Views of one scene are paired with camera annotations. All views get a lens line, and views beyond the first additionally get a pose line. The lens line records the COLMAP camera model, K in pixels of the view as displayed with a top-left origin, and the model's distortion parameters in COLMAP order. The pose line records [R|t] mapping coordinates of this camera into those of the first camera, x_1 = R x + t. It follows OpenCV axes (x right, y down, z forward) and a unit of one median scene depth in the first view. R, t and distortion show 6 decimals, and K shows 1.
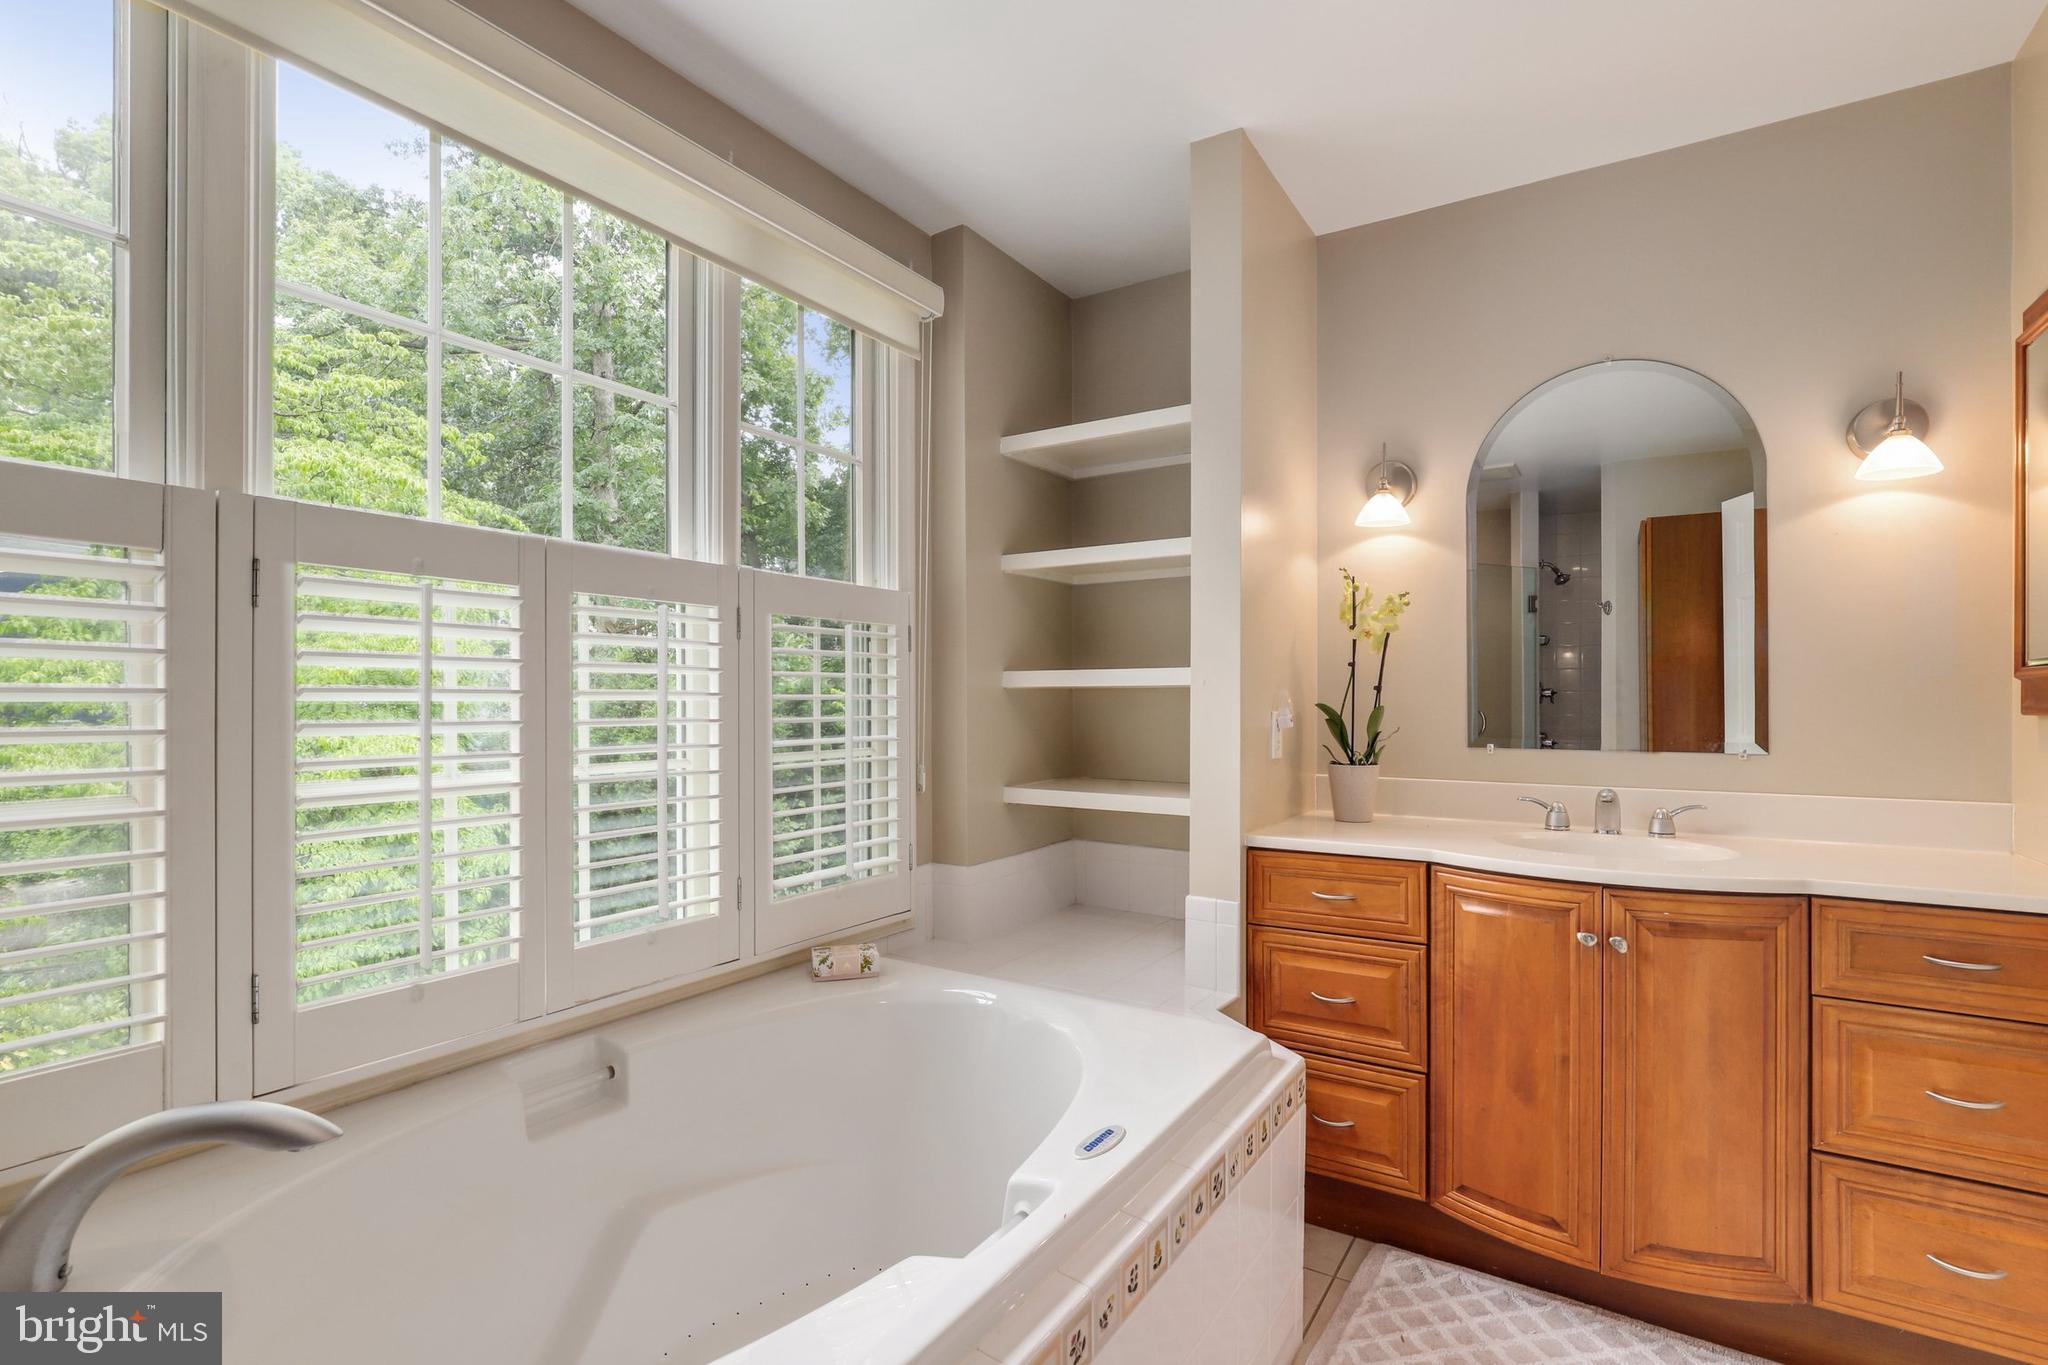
lens RADIAL K [[944.8, 0, 1022.7], [0, 944.8, 695.9], [0, 0, 1]] dist [-0.003518, -0.000131]
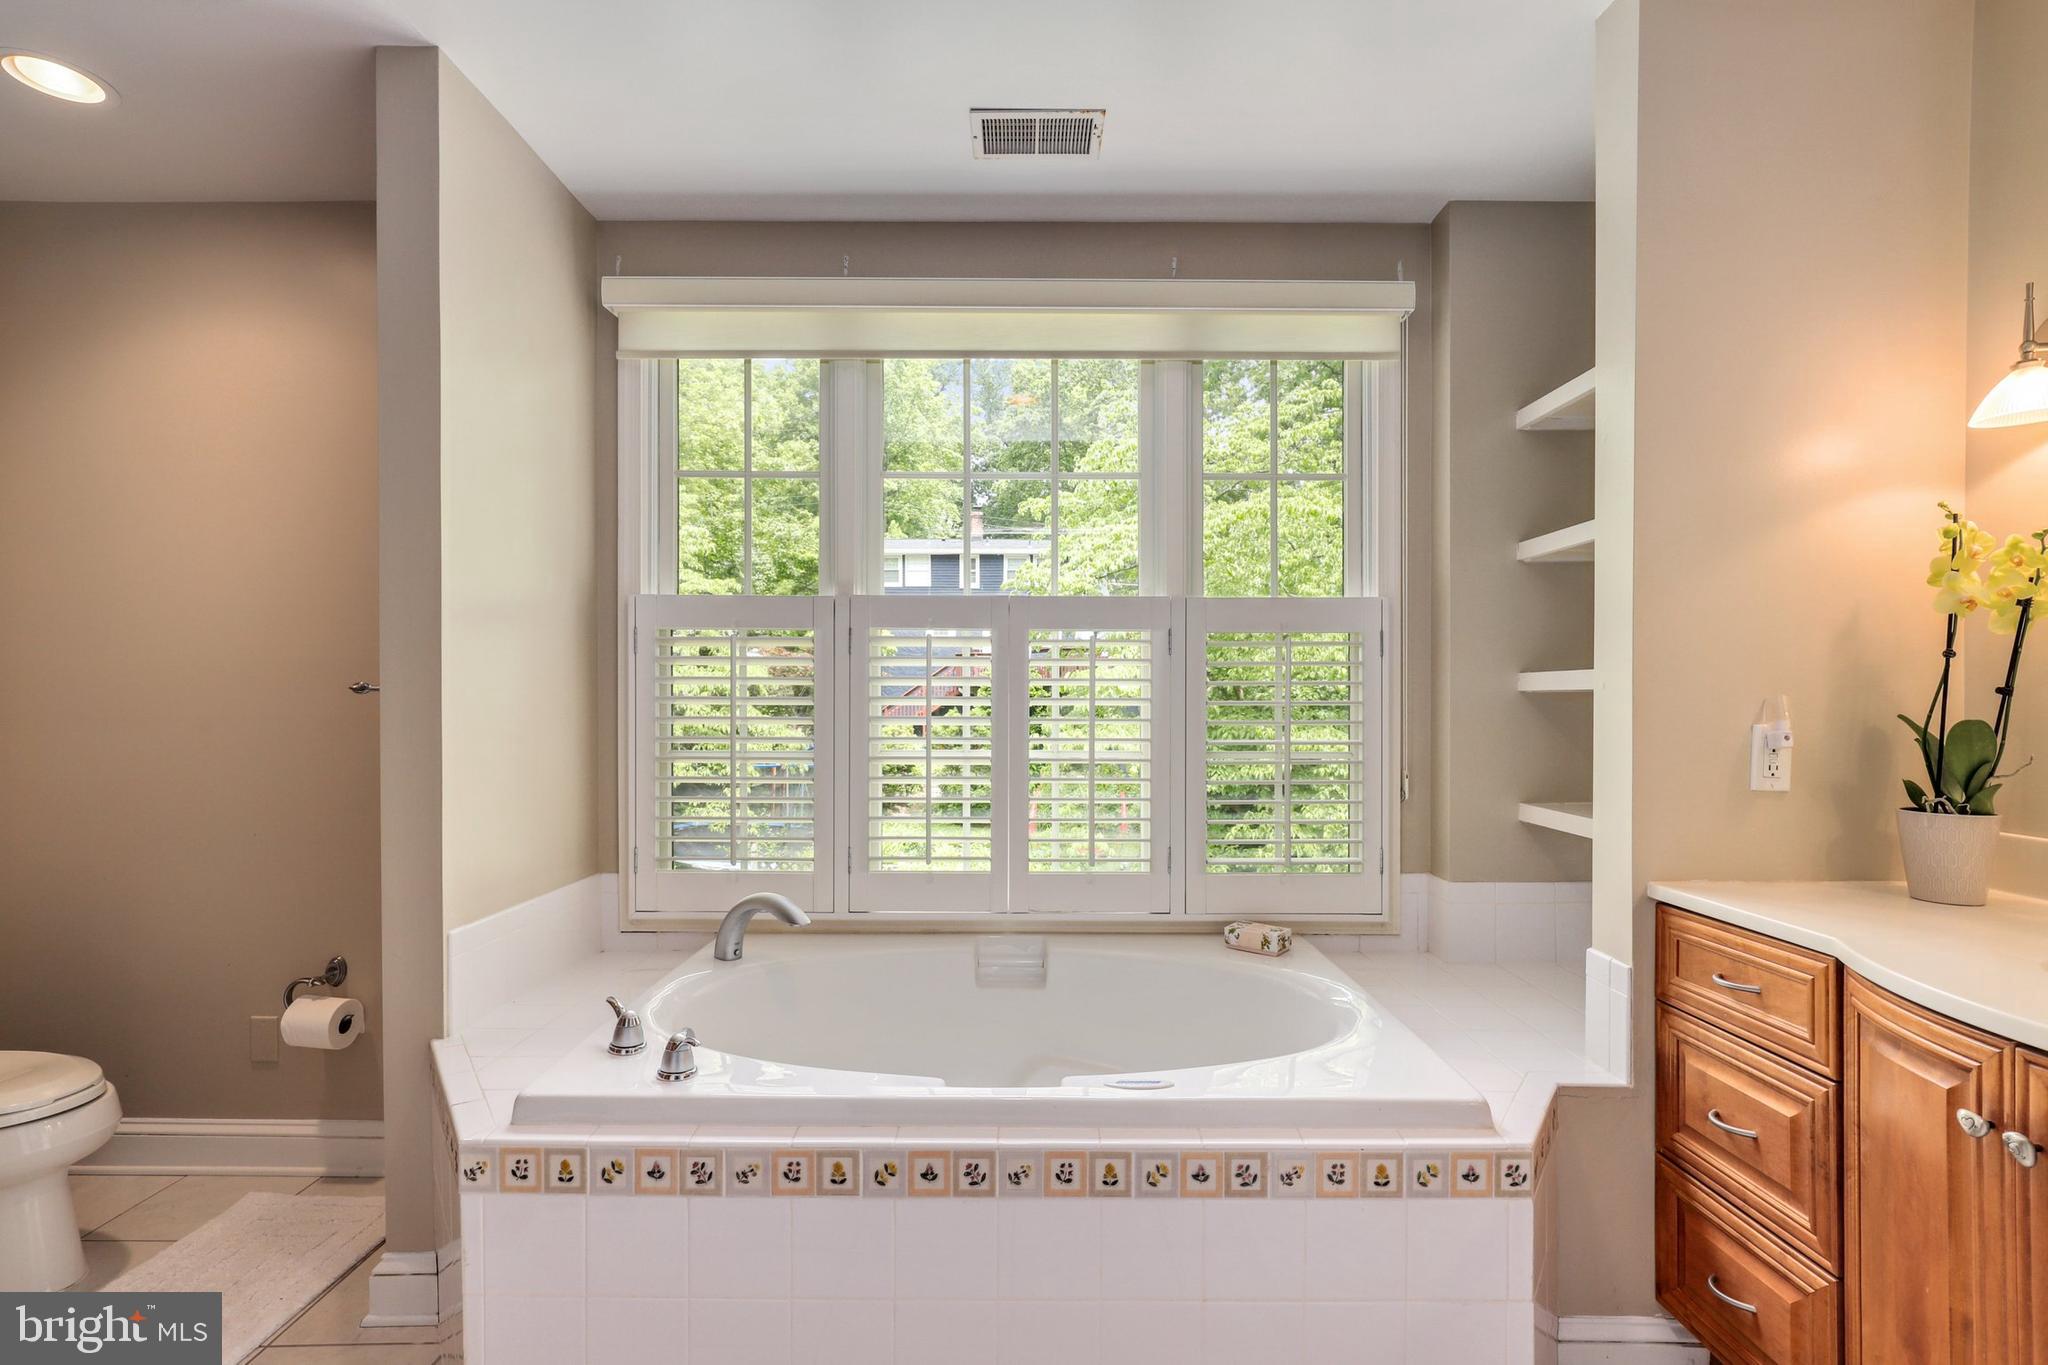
lens RADIAL K [[970.5, 0, 1010.8], [0, 970.5, 683.5], [0, 0, 1]] dist [-0.012198, 0.001992]
pose [[0.526946, -0.011522, -0.849821, 0.638908], [0.006503, 0.999933, -0.009526, -0.012314], [0.849874, -0.000507, 0.526986, 0.140369]]
